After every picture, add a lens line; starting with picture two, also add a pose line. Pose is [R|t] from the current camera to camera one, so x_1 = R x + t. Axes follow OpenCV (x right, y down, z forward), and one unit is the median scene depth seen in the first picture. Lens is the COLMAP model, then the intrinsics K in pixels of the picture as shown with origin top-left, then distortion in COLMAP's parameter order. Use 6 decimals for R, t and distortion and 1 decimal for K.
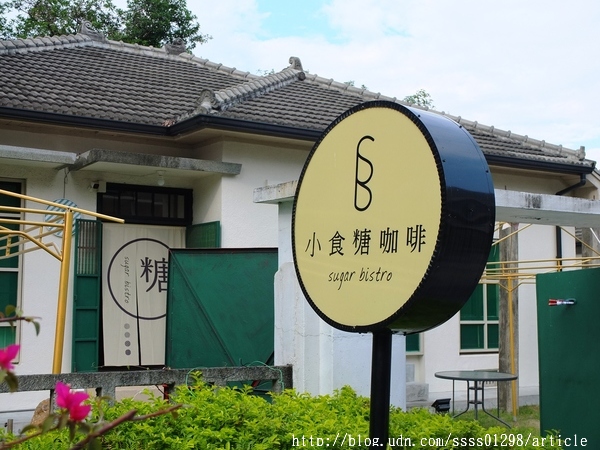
lens RADIAL K [[833.5, 0, 300.0], [0, 833.5, 225.0], [0, 0, 1]] dist [-0.020979, -0.032971]
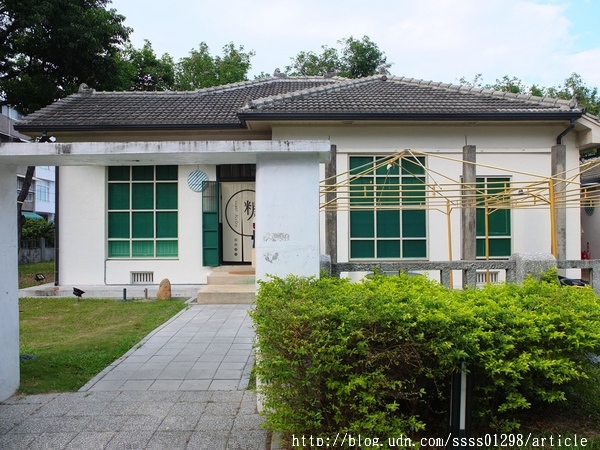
lens RADIAL K [[459.4, 0, 313.1], [0, 459.4, 224.2], [0, 0, 1]] dist [-0.071576, 0.046504]
pose [[0.852504, -0.013900, -0.522536, 0.442748], [0.060593, 0.995535, 0.072374, 0.028020], [0.519197, -0.093361, 0.849540, 0.264869]]
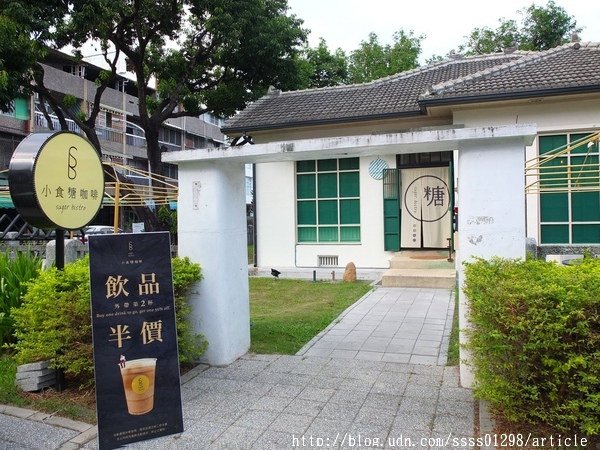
lens RADIAL K [[459.4, 0, 313.1], [0, 459.4, 224.2], [0, 0, 1]] dist [-0.071576, 0.046504]
pose [[0.611369, -0.004013, -0.791335, 0.440442], [0.099293, 0.992473, 0.071679, 0.025665], [0.785091, -0.122397, 0.607166, 0.226681]]
